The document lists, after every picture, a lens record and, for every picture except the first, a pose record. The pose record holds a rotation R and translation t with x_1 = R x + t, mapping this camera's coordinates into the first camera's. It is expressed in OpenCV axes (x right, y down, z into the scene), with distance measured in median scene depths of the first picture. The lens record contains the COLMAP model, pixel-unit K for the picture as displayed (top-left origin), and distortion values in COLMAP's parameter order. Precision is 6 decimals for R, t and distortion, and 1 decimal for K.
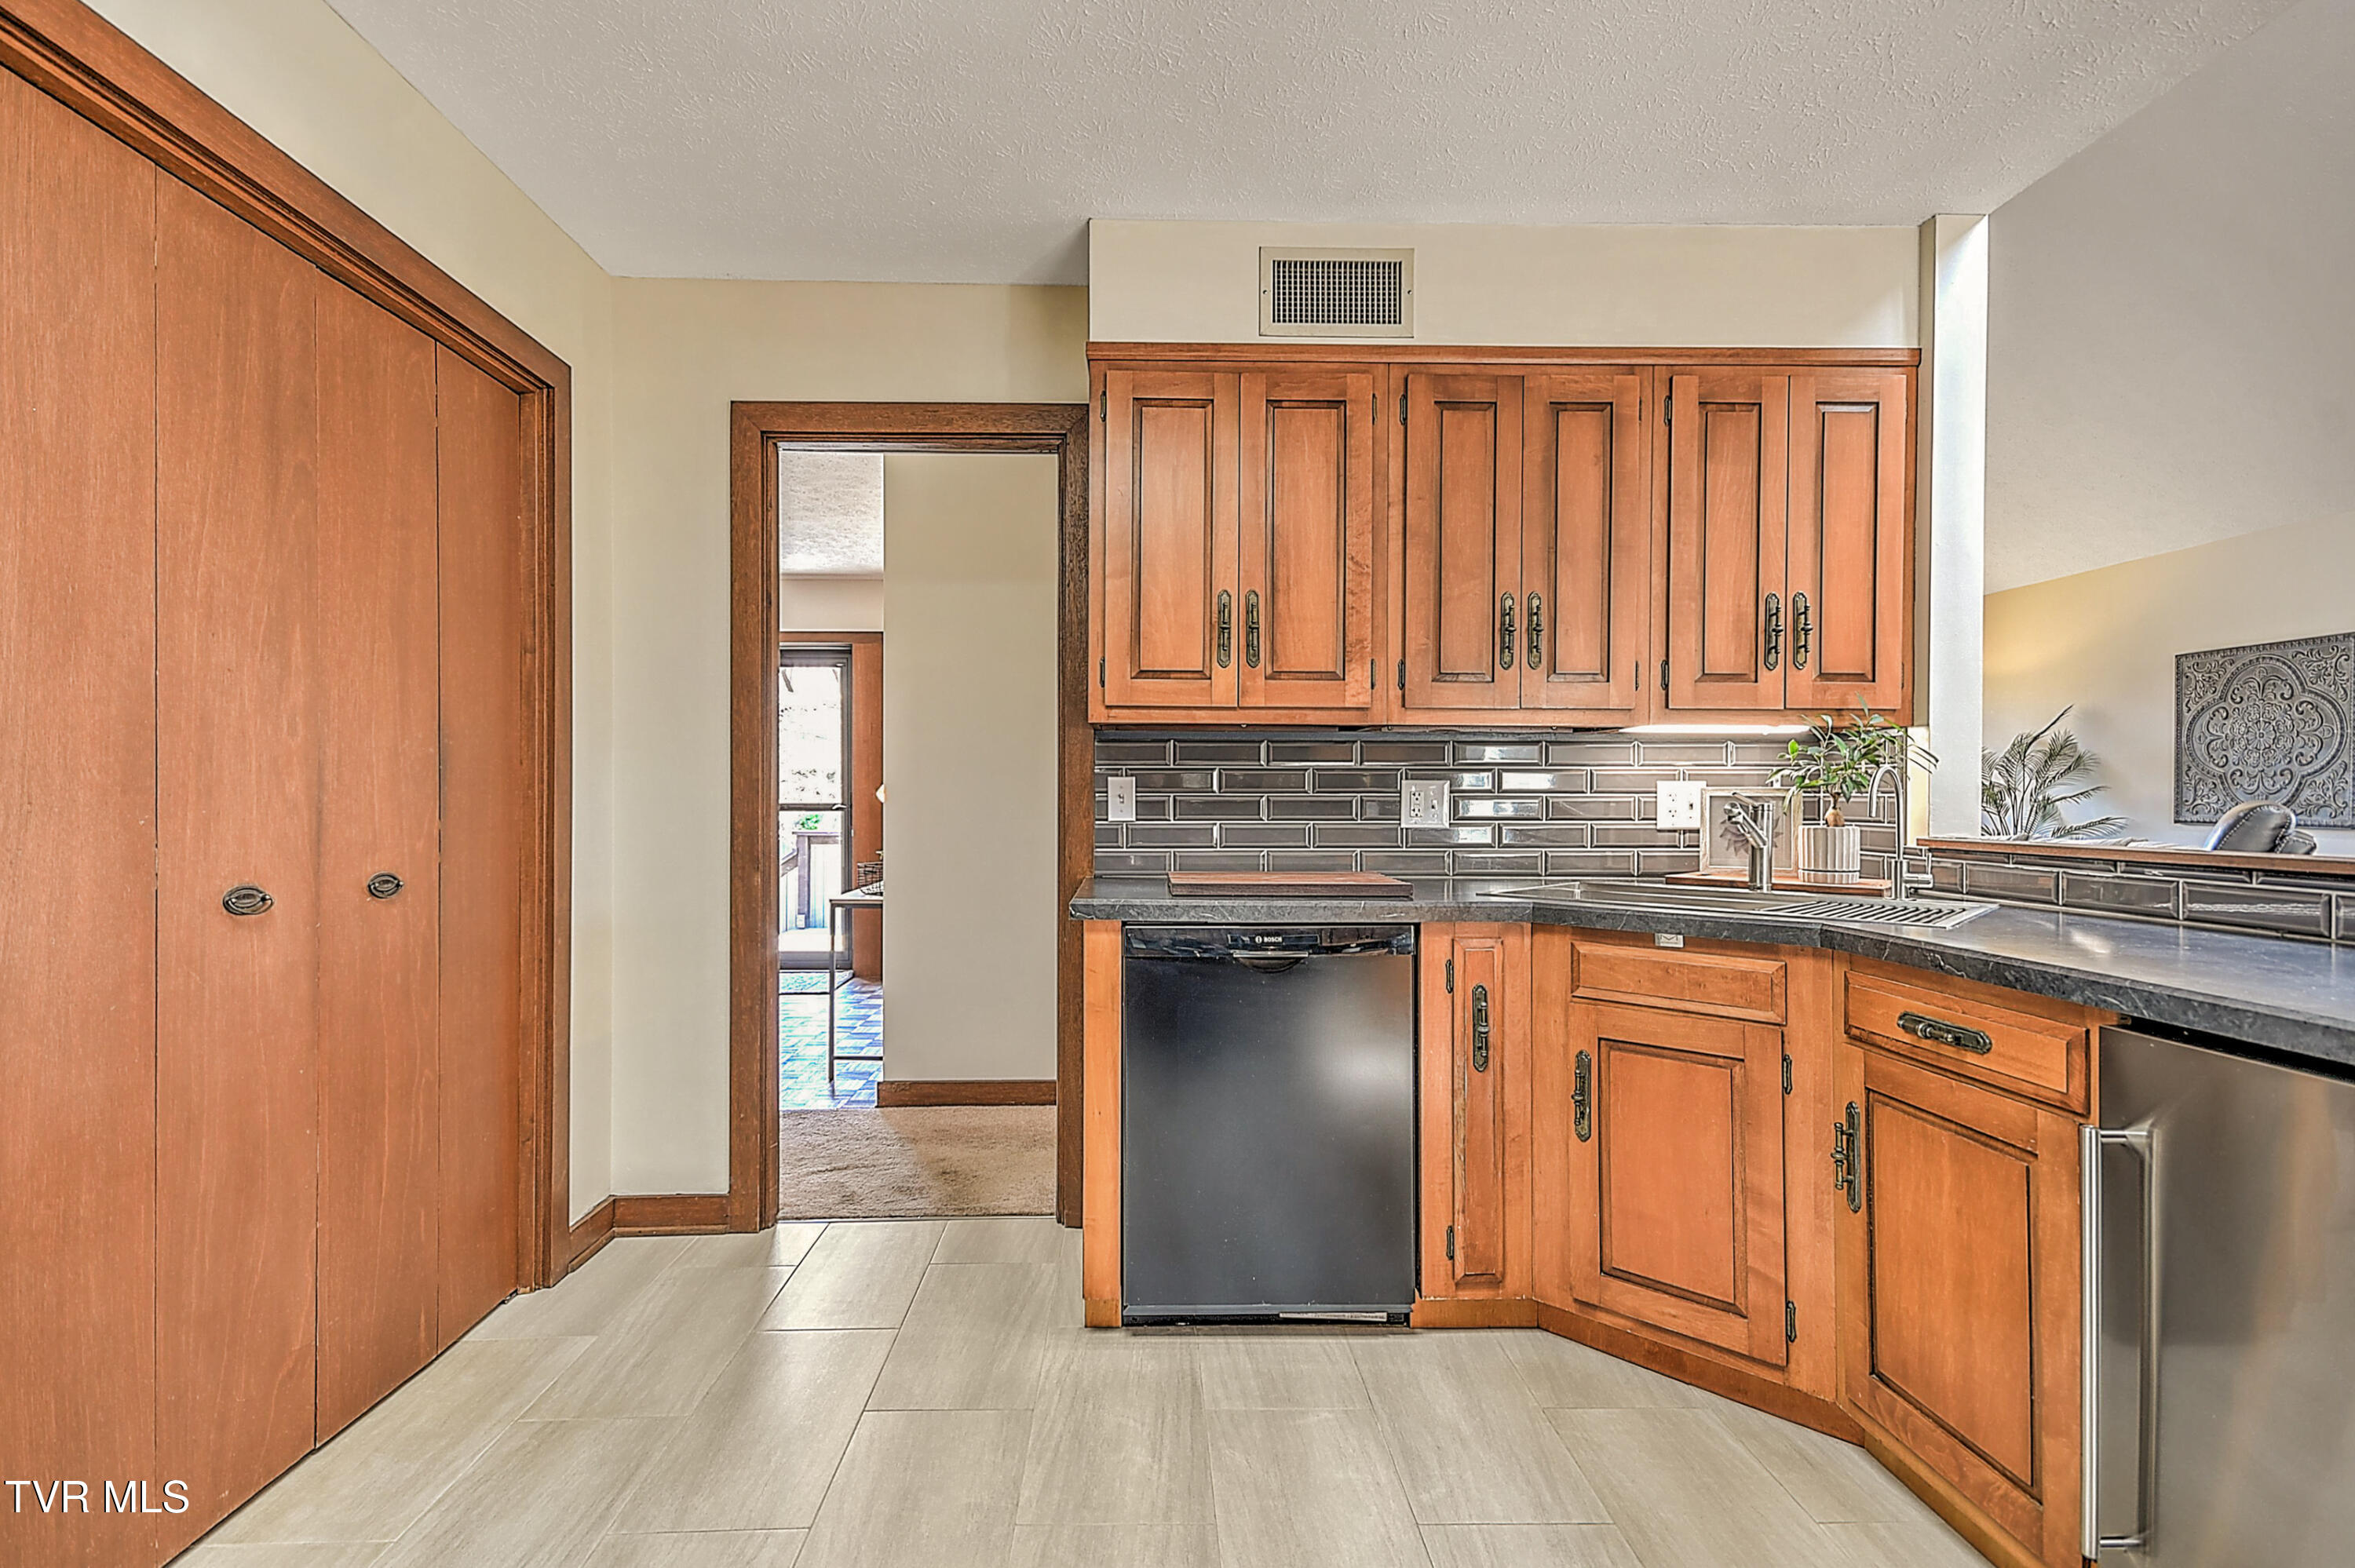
lens RADIAL K [[1112.3, 0, 1175.2], [0, 1112.3, 799.4], [0, 0, 1]] dist [0.005973, -0.005306]
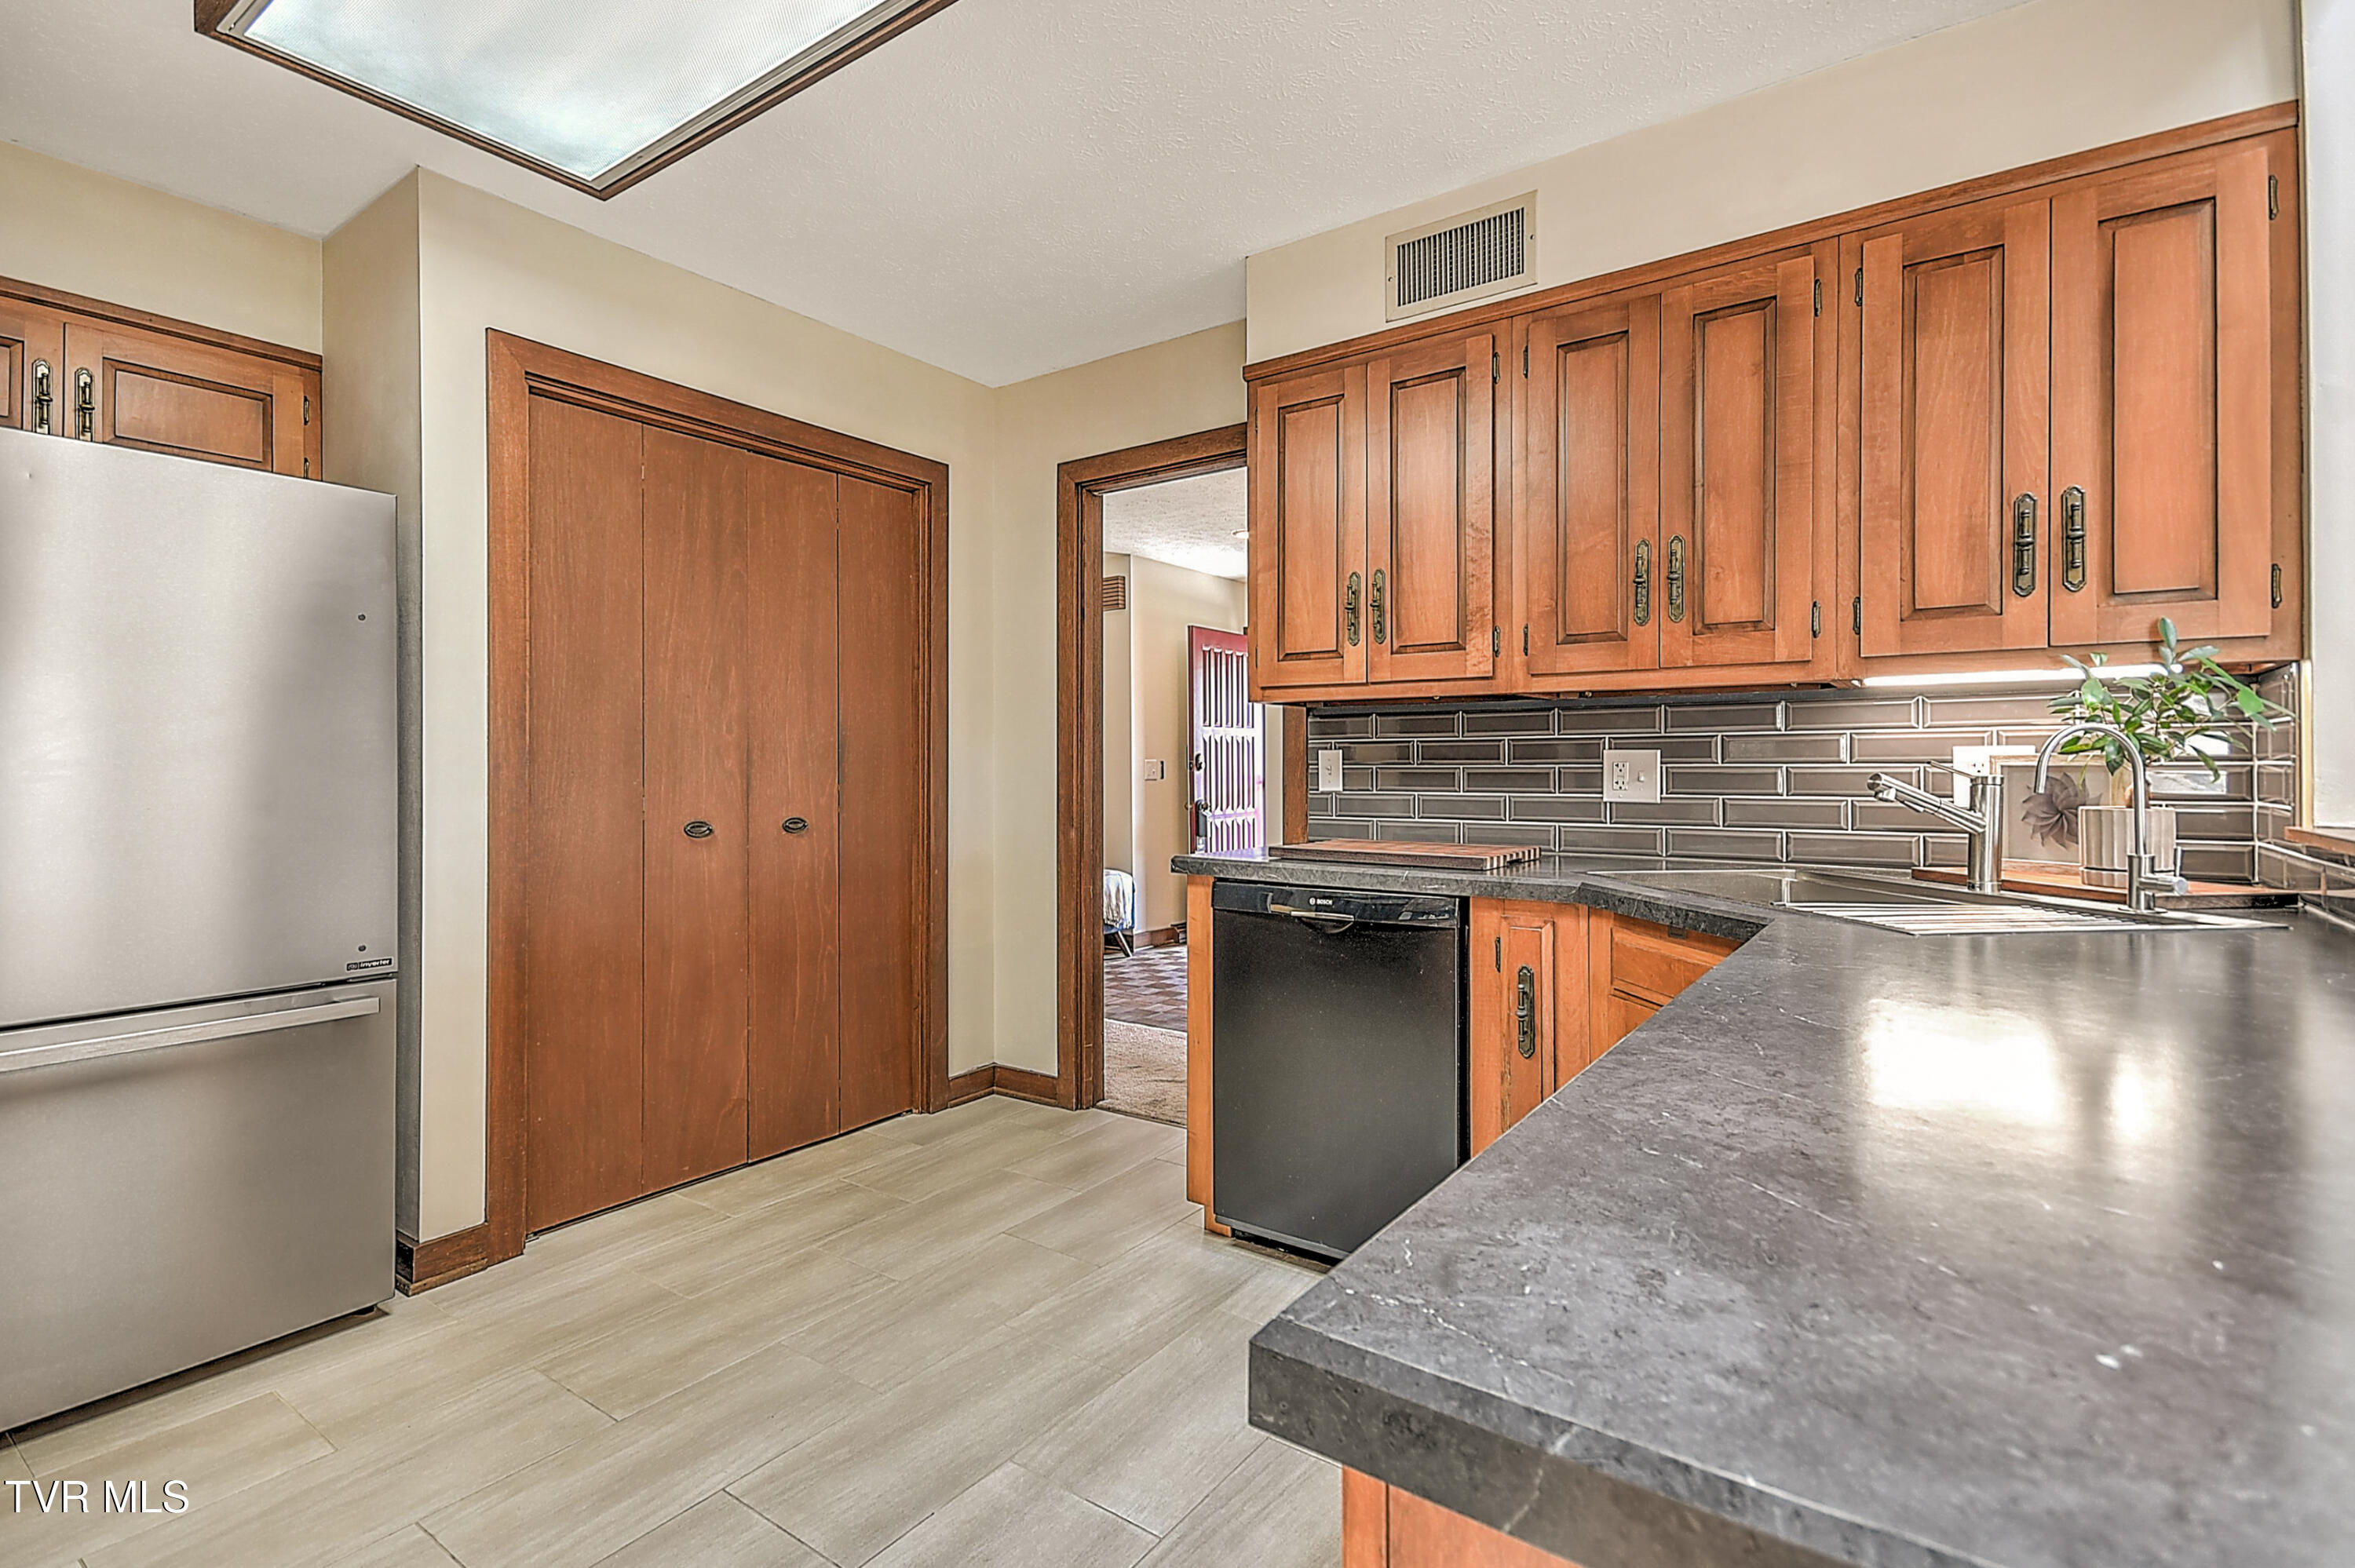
lens RADIAL K [[1112.3, 0, 1116.2], [0, 1112.3, 767.3], [0, 0, 1]] dist [0.005973, -0.005306]
pose [[0.780686, -0.003004, -0.624917, 0.527622], [0.000263, 0.999990, -0.004479, 0.001466], [0.624924, 0.003333, 0.780679, 0.037622]]
